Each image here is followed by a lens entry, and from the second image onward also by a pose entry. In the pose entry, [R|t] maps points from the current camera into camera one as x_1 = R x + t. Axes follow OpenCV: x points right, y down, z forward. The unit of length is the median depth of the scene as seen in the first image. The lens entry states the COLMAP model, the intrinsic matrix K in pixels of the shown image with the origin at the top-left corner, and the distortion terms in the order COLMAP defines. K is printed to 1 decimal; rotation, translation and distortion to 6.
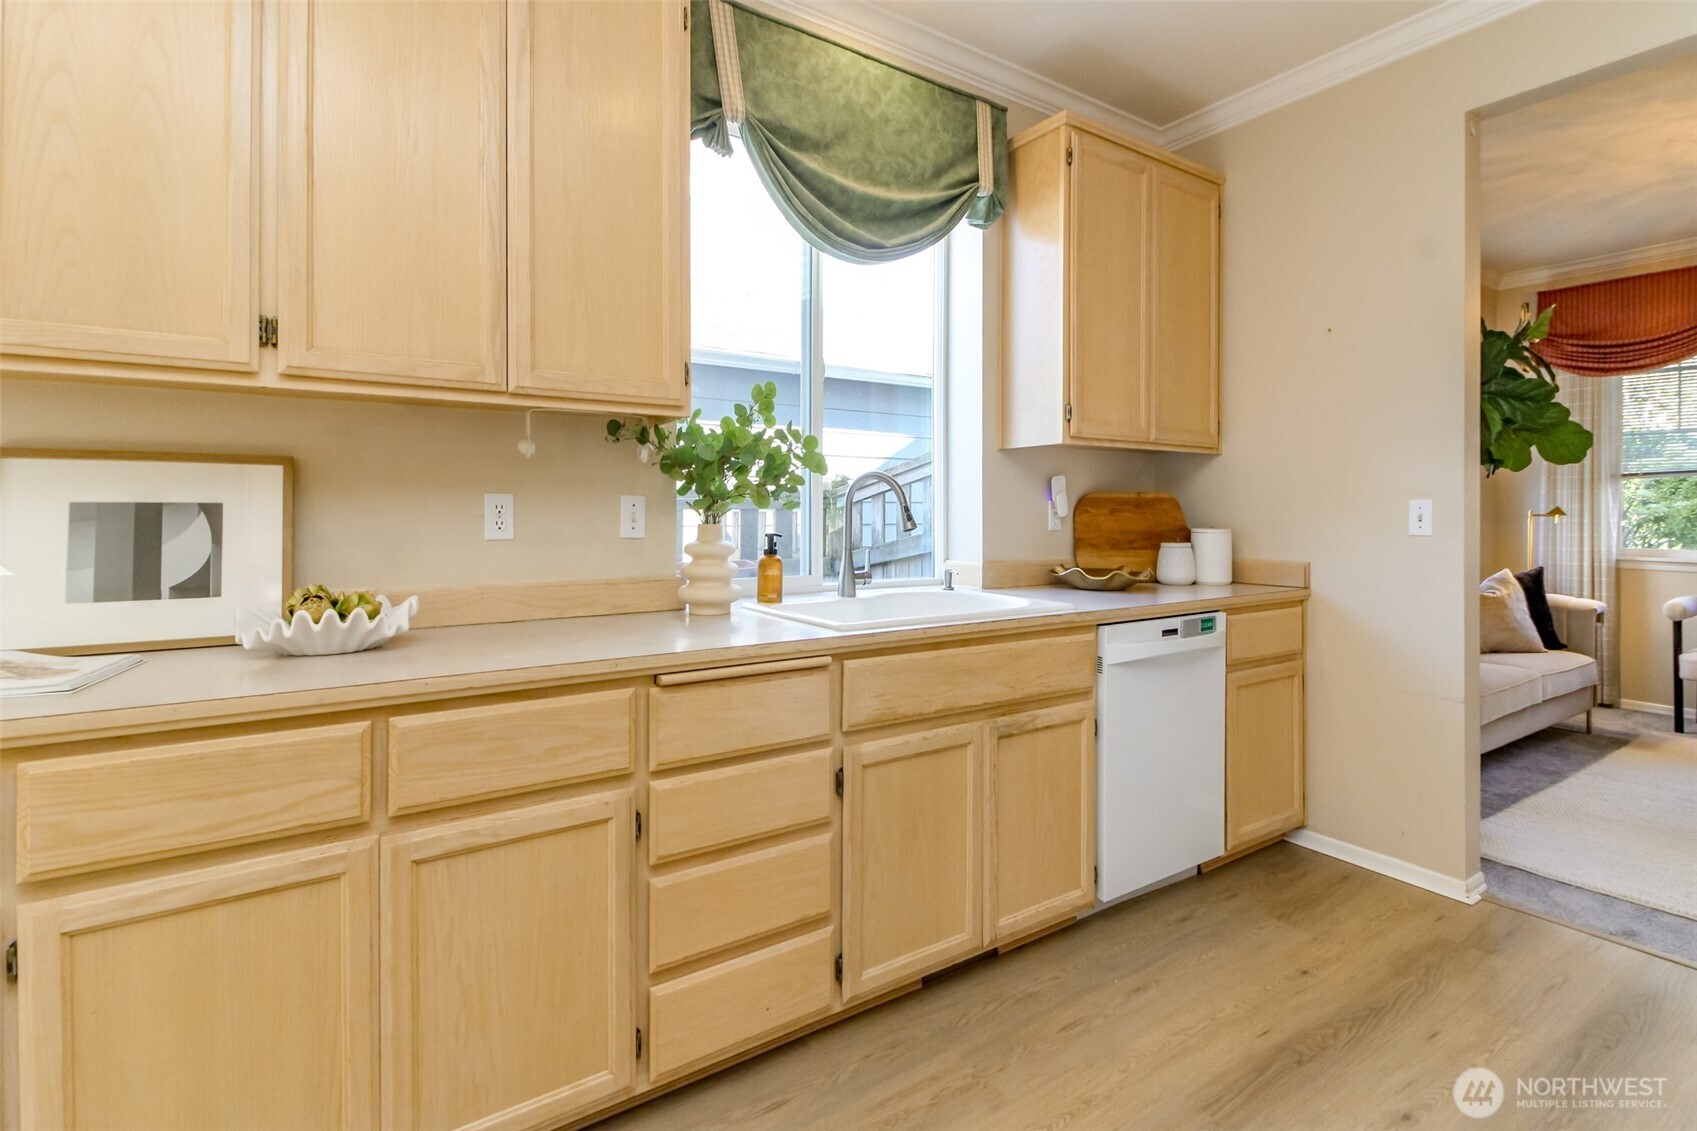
lens RADIAL K [[803.6, 0, 825.1], [0, 803.6, 521.0], [0, 0, 1]] dist [0.001817, -0.002724]
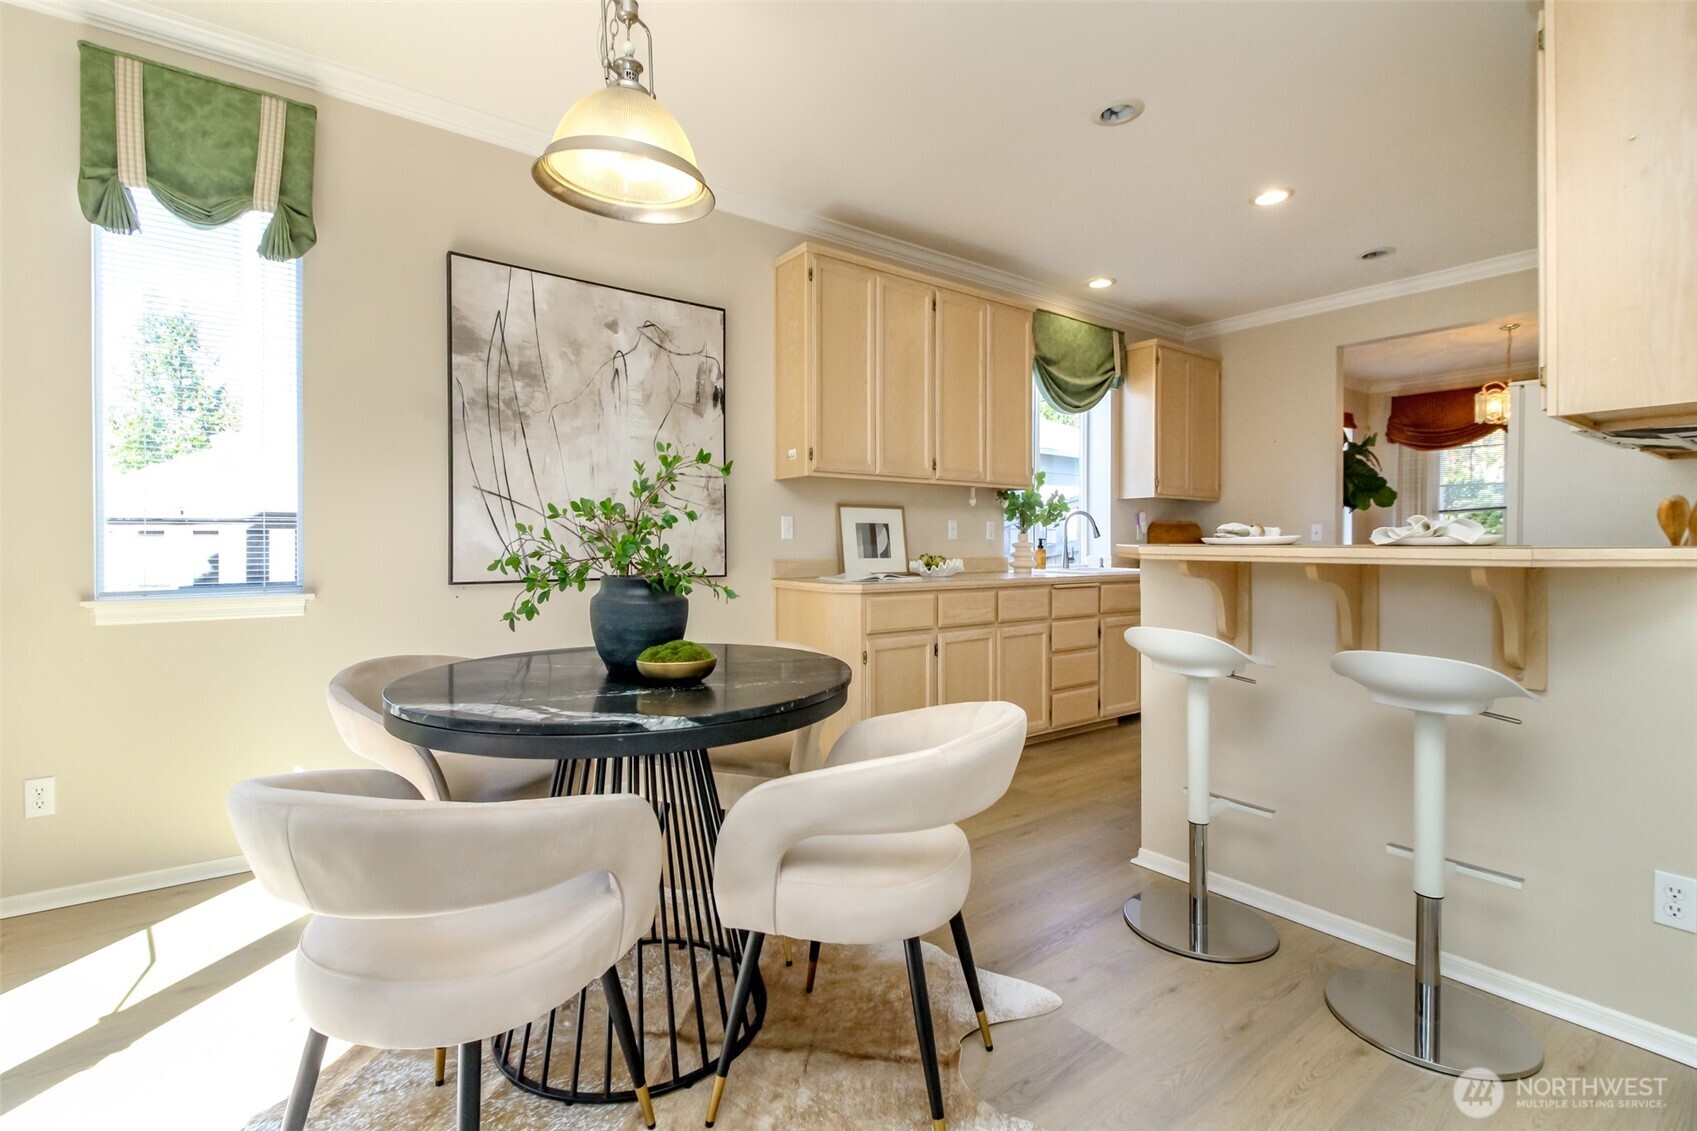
lens RADIAL K [[803.6, 0, 844.3], [0, 803.6, 551.1], [0, 0, 1]] dist [0.001817, -0.002724]
pose [[0.996207, -0.001219, 0.087007, -0.732842], [0.001080, 0.999998, 0.001644, 0.042100], [-0.087009, -0.001544, 0.996206, -1.076791]]
